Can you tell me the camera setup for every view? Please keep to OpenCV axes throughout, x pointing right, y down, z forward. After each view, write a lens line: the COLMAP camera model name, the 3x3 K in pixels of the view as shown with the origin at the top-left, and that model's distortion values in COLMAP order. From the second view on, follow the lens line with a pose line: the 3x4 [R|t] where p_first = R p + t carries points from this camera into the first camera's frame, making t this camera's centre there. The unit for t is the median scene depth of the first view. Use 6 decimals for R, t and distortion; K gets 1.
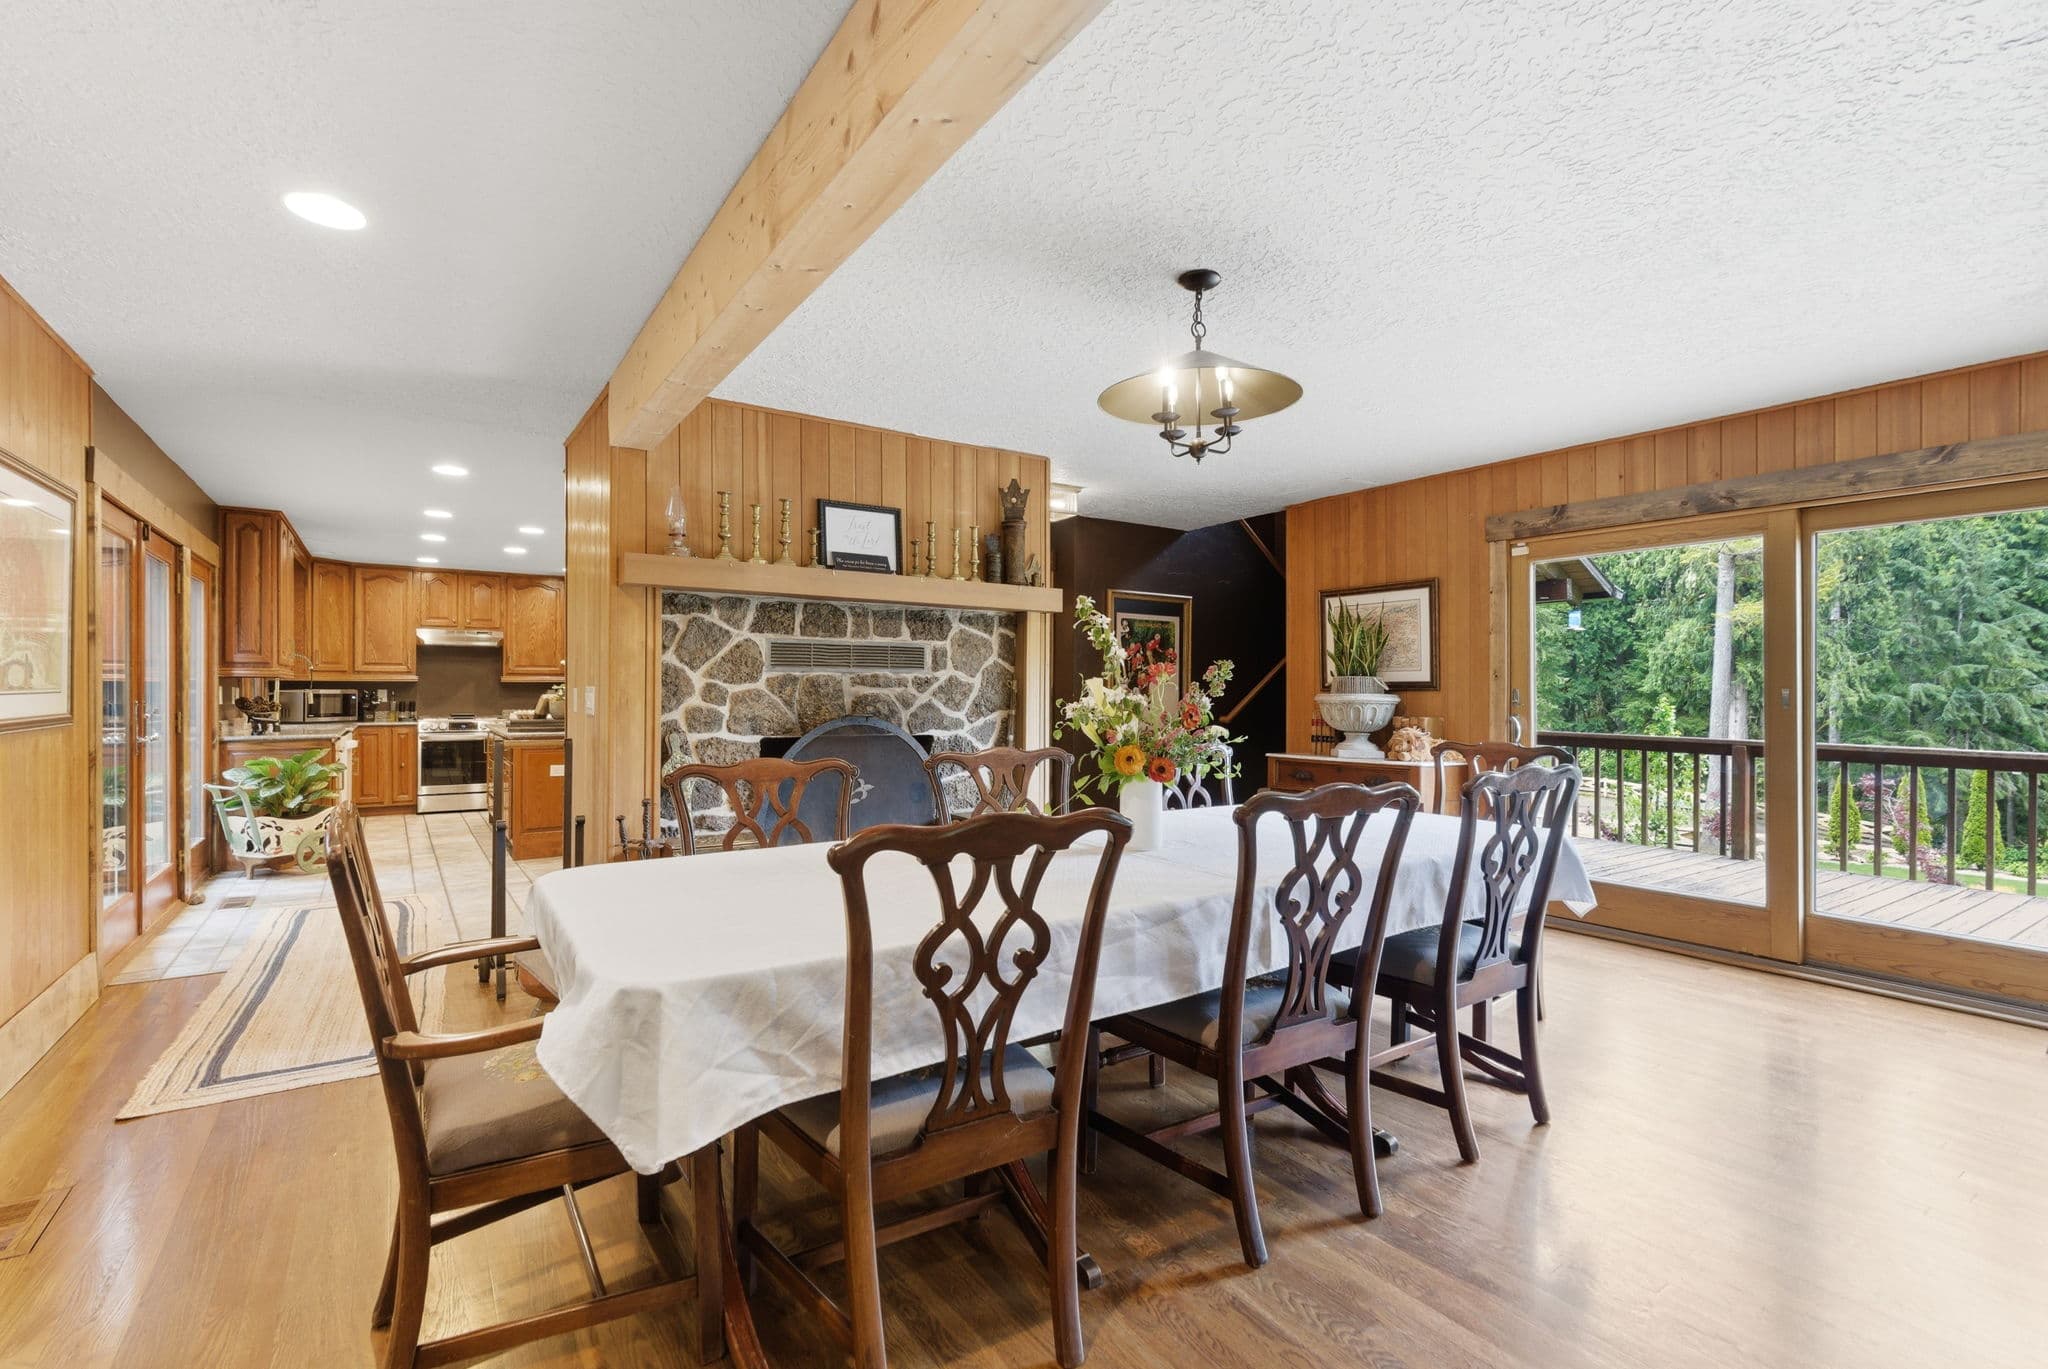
lens RADIAL K [[933.1, 0, 1007.1], [0, 933.1, 686.7], [0, 0, 1]] dist [-0.001914, 0.001837]
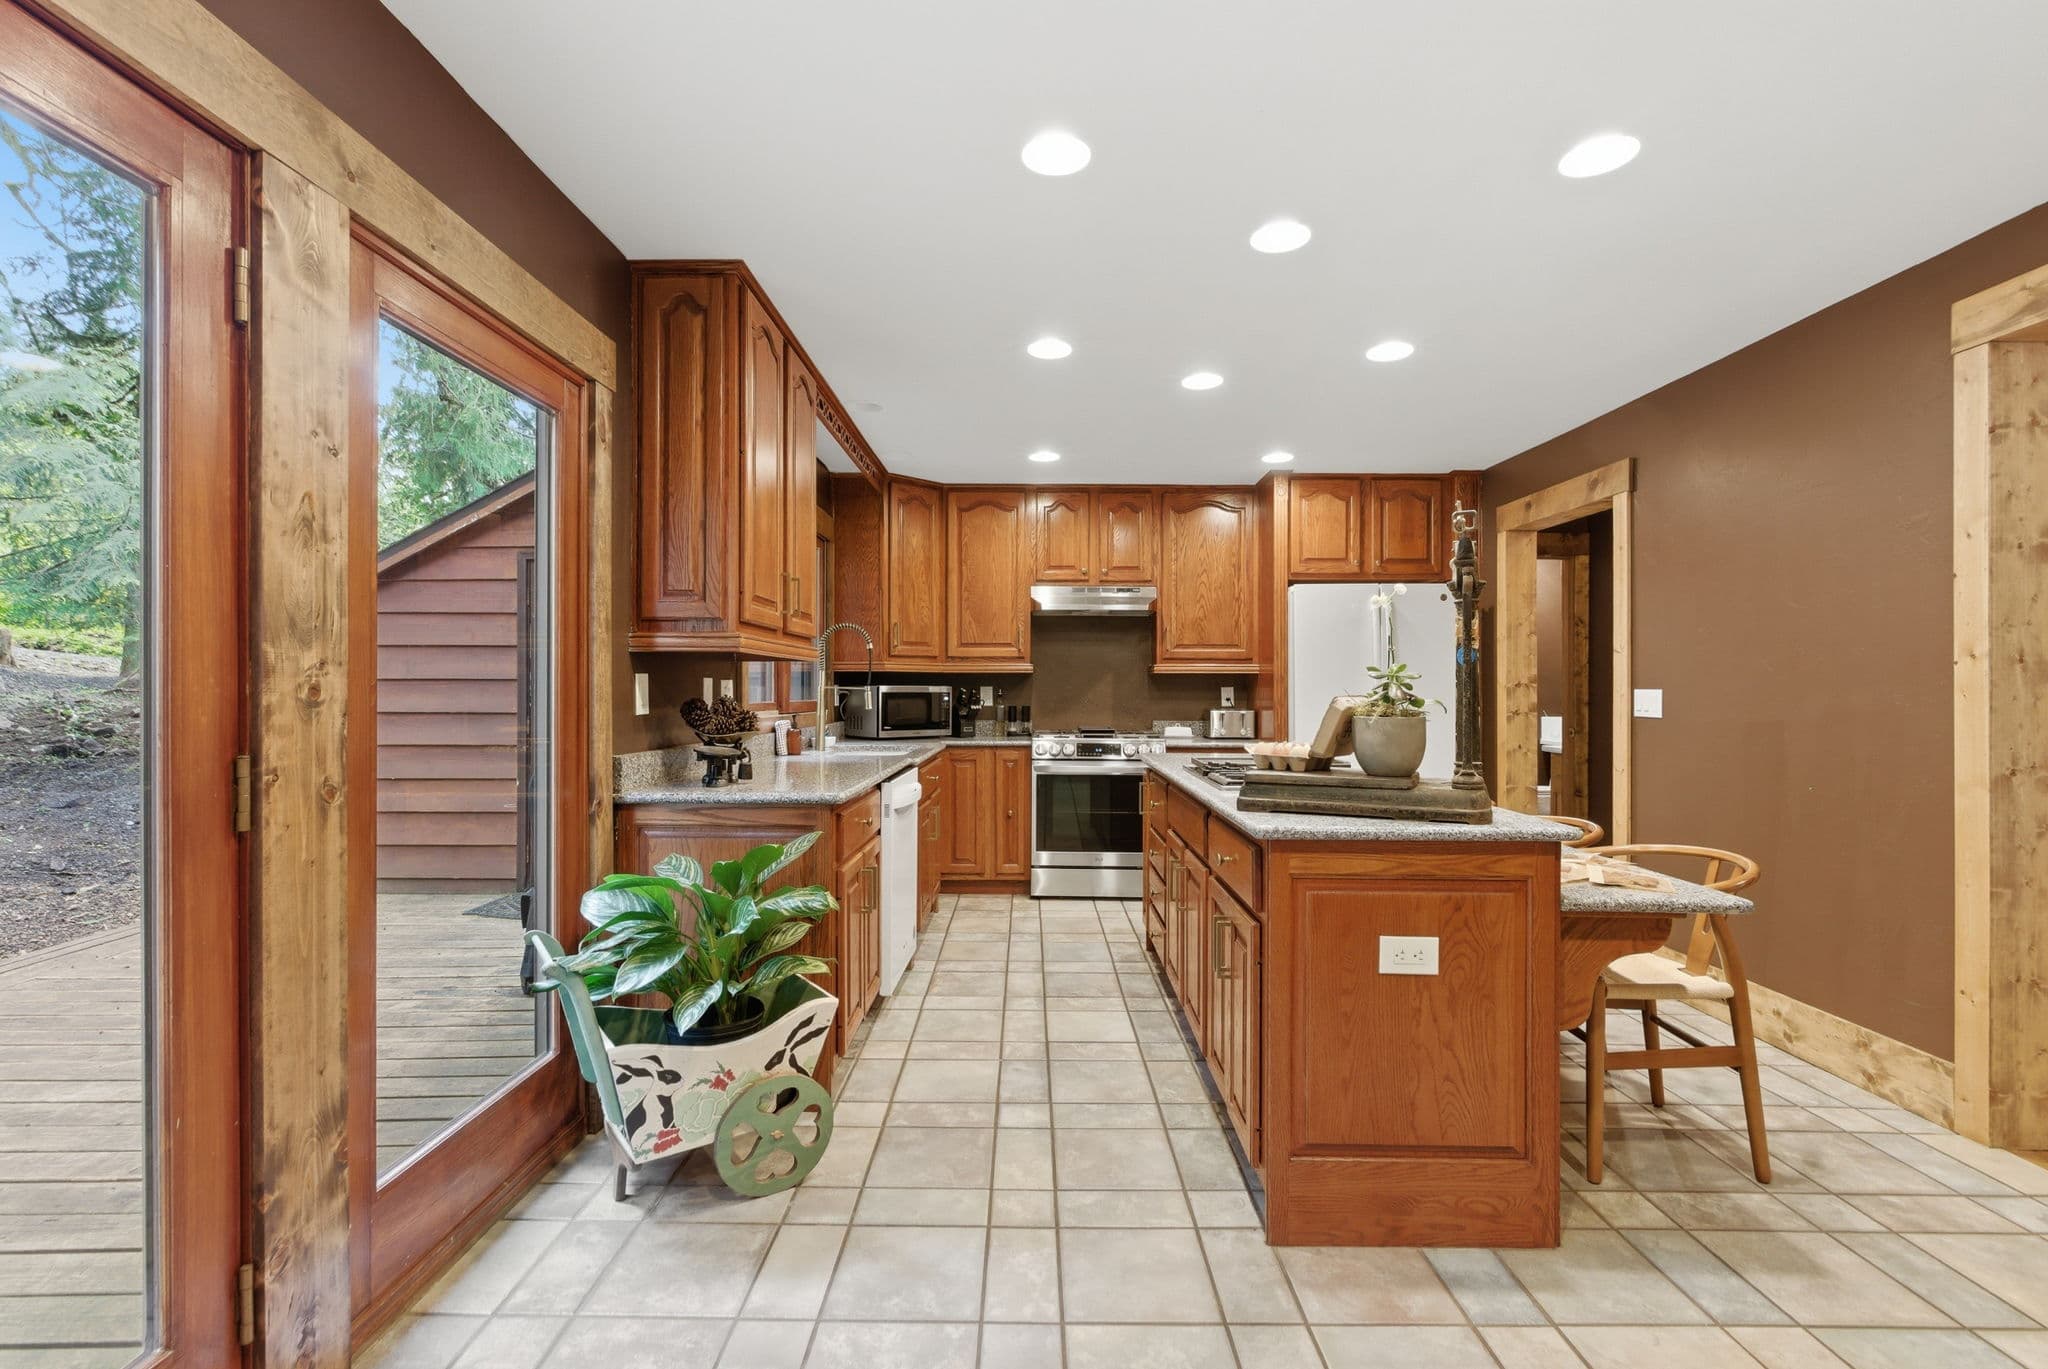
lens RADIAL K [[933.1, 0, 1029.7], [0, 933.1, 687.3], [0, 0, 1]] dist [-0.001914, 0.001837]
pose [[0.833794, 0.000305, -0.552076, -0.335627], [-0.000228, 1.000000, 0.000209, 0.004031], [0.552076, -0.000049, 0.833794, 0.554151]]
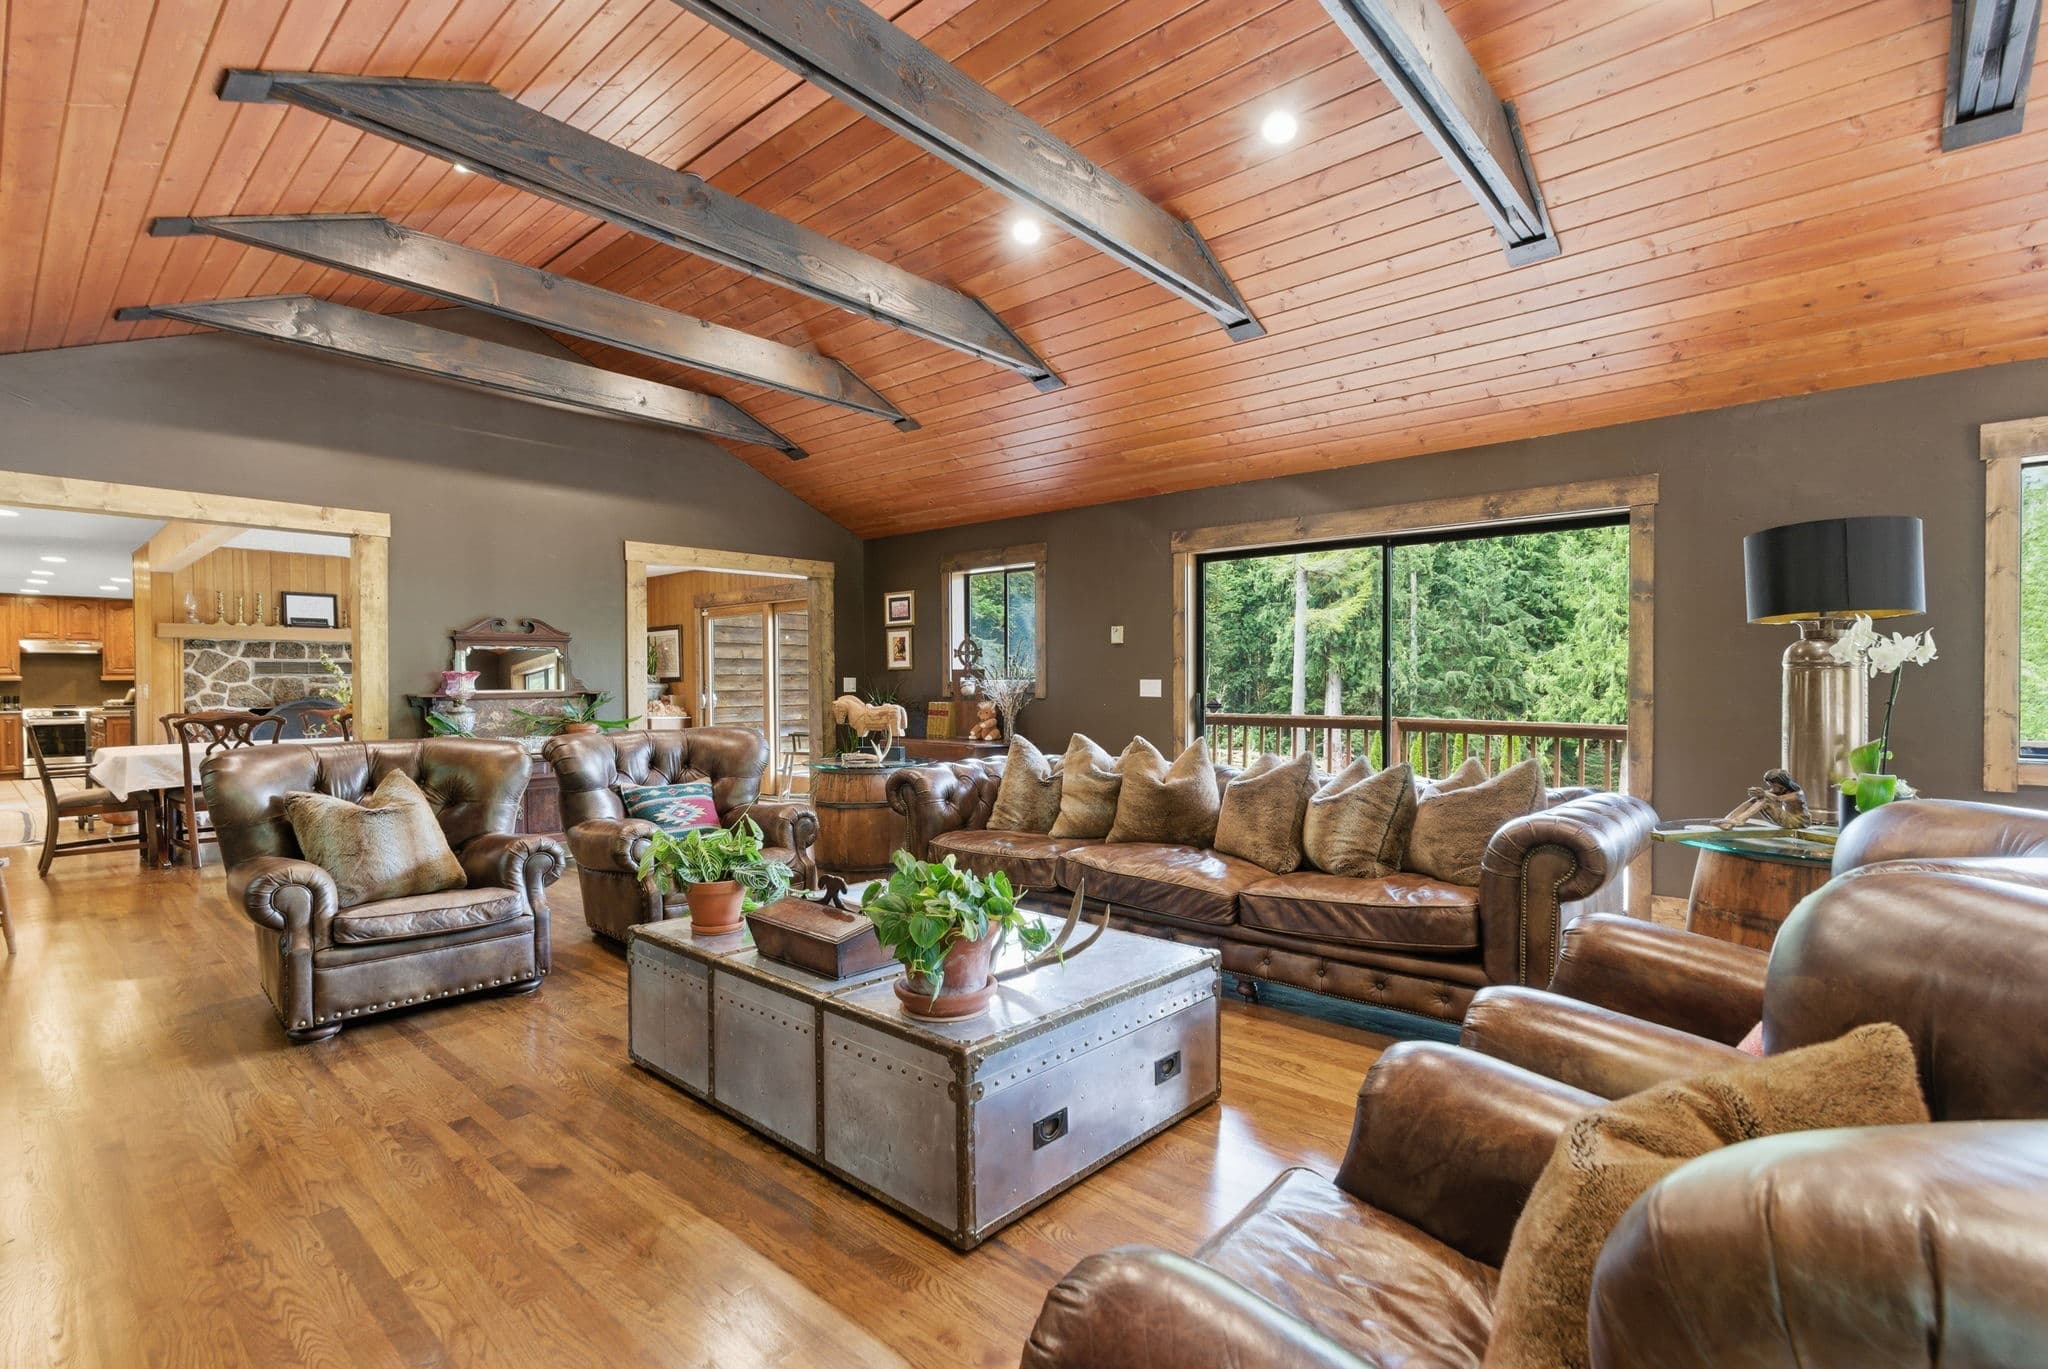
lens RADIAL K [[933.1, 0, 1041.2], [0, 933.1, 686.5], [0, 0, 1]] dist [-0.001914, 0.001837]
pose [[0.960796, -0.009691, 0.277087, 0.439016], [0.006800, 0.999912, 0.011390, -0.002904], [-0.277173, -0.009060, 0.960777, -0.756947]]
